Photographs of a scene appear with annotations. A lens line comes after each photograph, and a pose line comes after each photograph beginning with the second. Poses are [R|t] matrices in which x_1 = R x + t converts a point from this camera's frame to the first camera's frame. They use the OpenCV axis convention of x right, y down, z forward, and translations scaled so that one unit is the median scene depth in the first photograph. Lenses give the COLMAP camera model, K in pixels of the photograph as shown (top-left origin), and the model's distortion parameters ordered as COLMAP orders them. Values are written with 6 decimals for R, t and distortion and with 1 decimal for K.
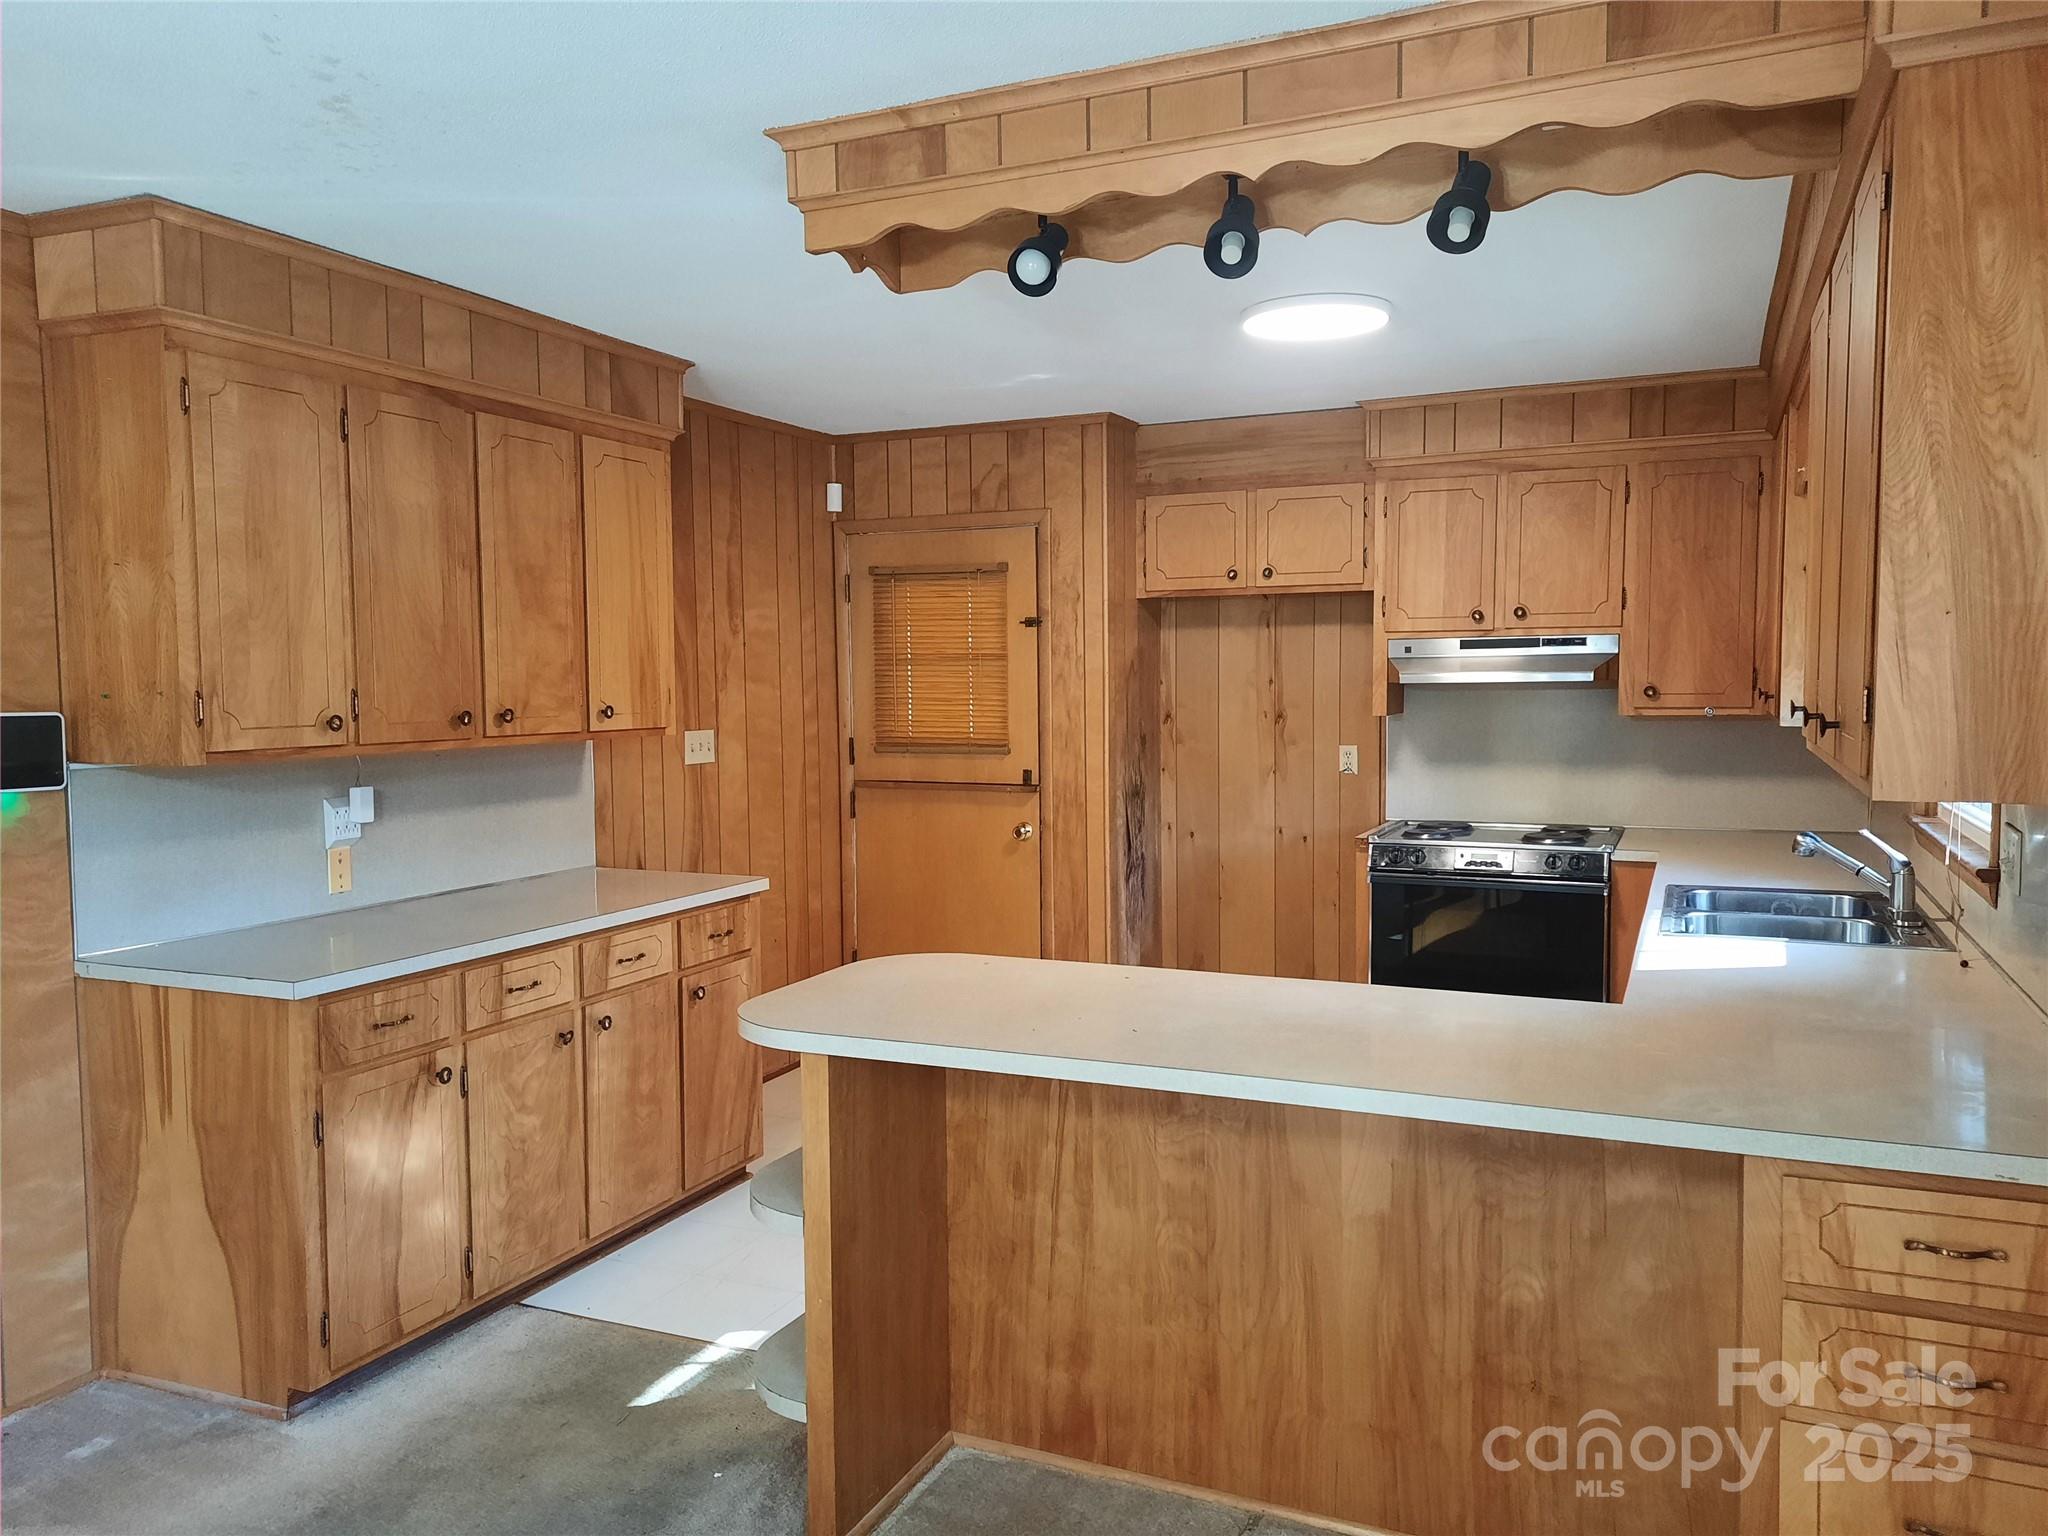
lens RADIAL K [[1496.3, 0, 1036.8], [0, 1496.3, 778.1], [0, 0, 1]] dist [0.054460, -0.018596]
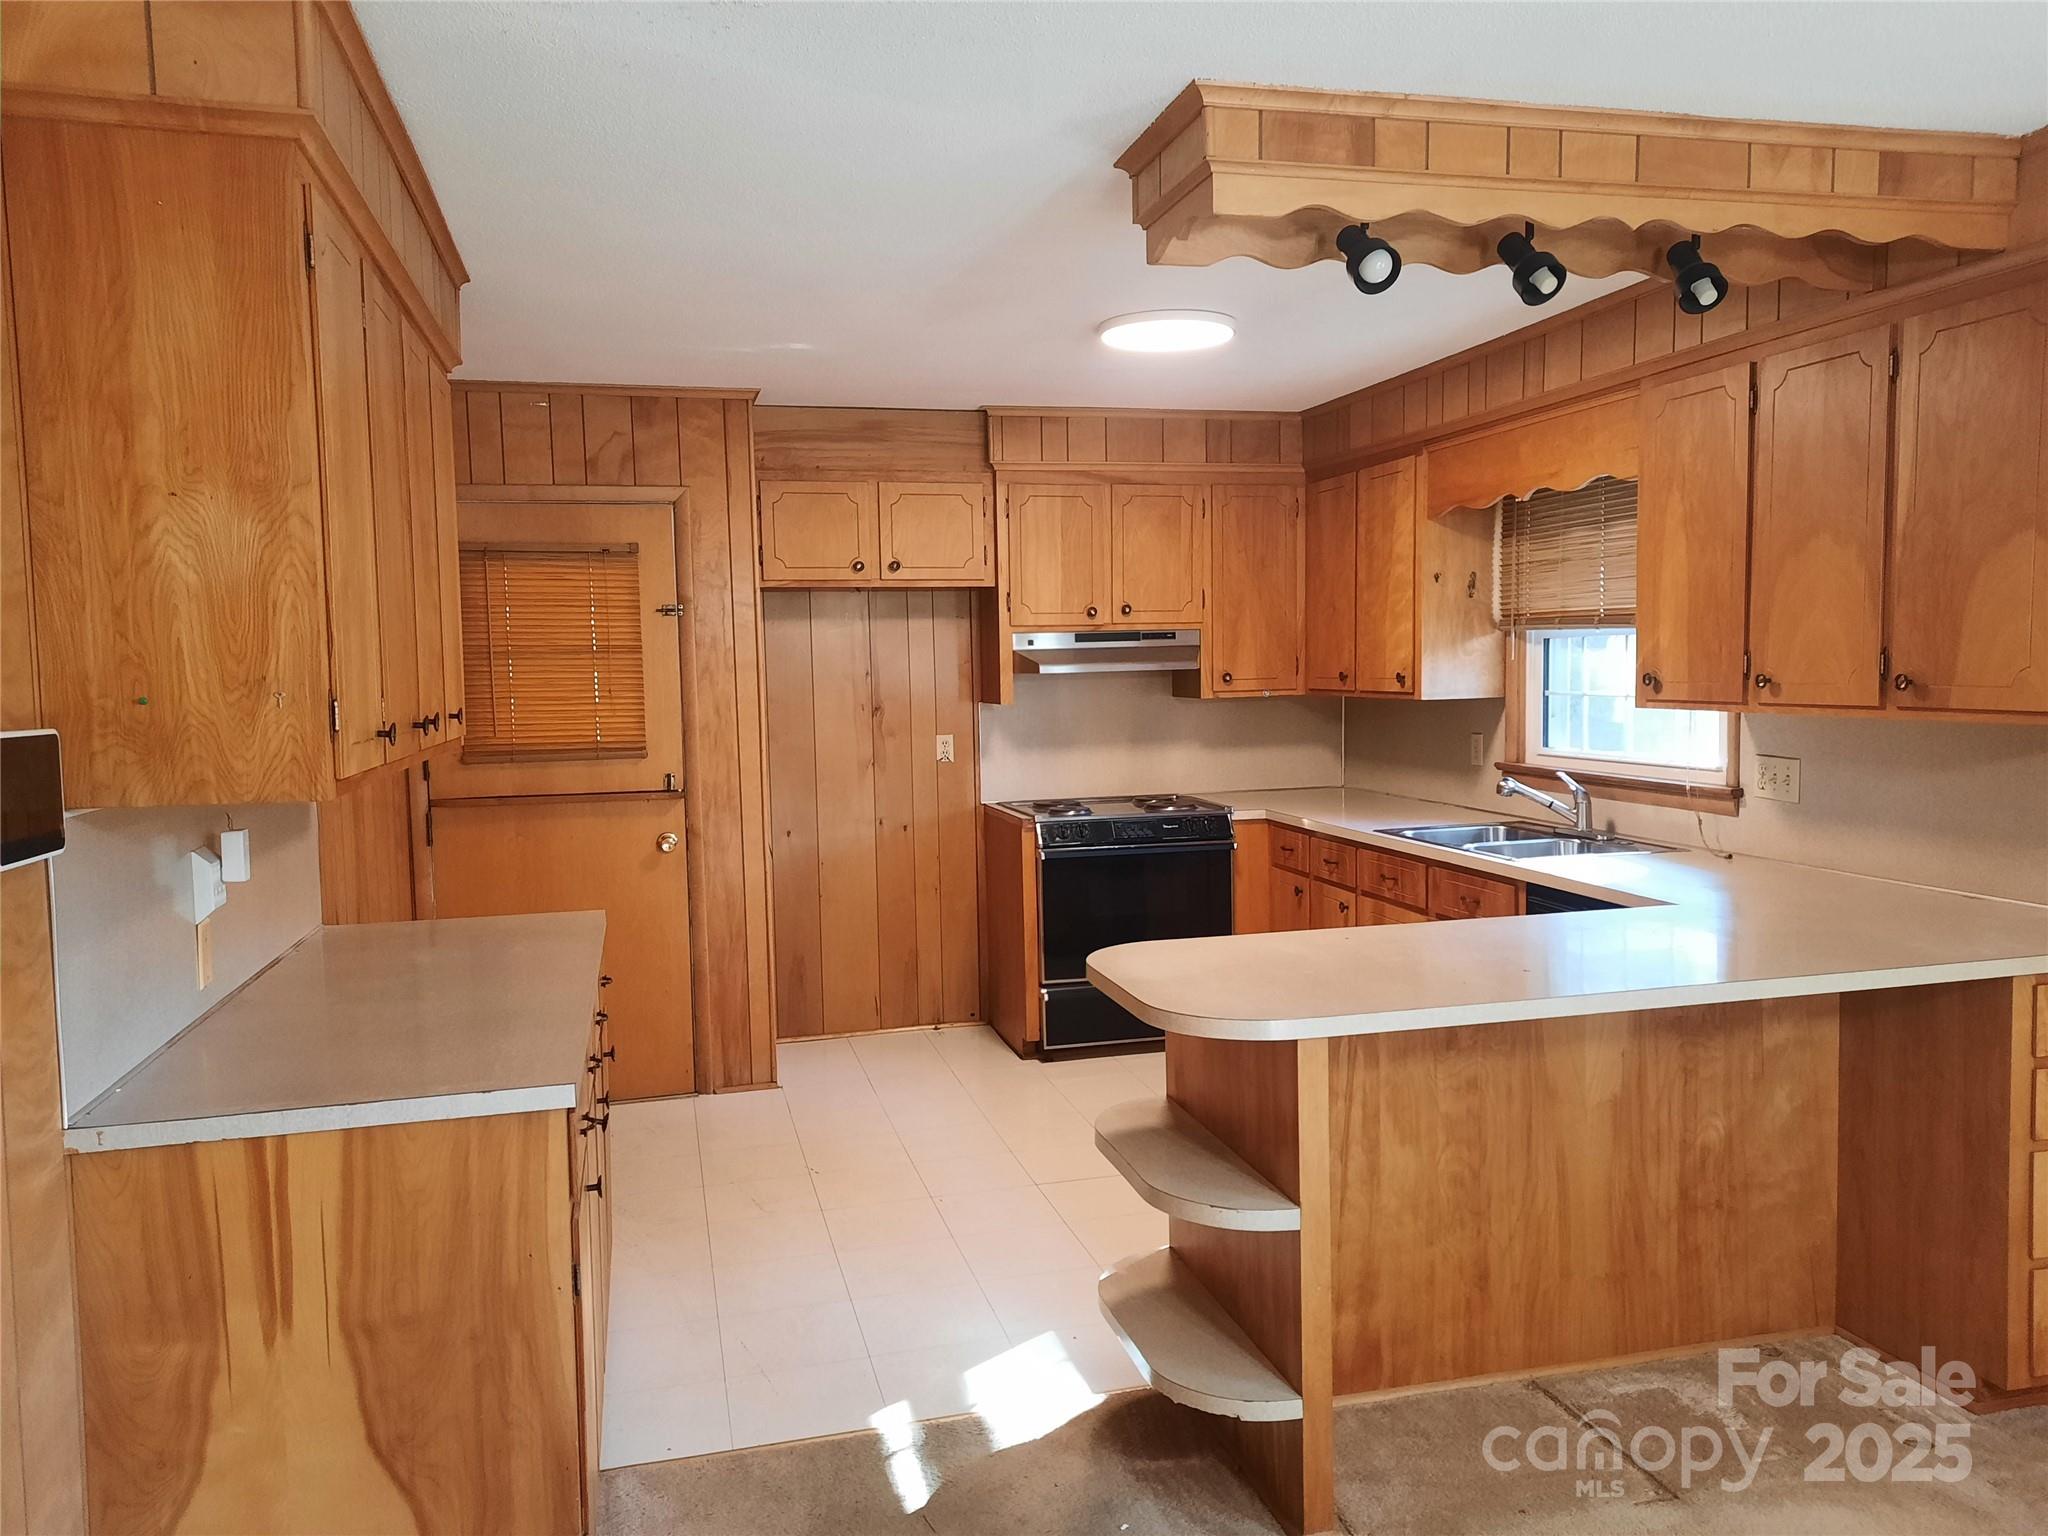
lens RADIAL K [[1496.3, 0, 1038.7], [0, 1496.3, 777.7], [0, 0, 1]] dist [0.054460, -0.018596]
pose [[0.781568, -0.055078, 0.621384, -0.713851], [0.056489, 0.998251, 0.017431, -0.011800], [-0.621257, 0.021478, 0.783312, 0.270111]]
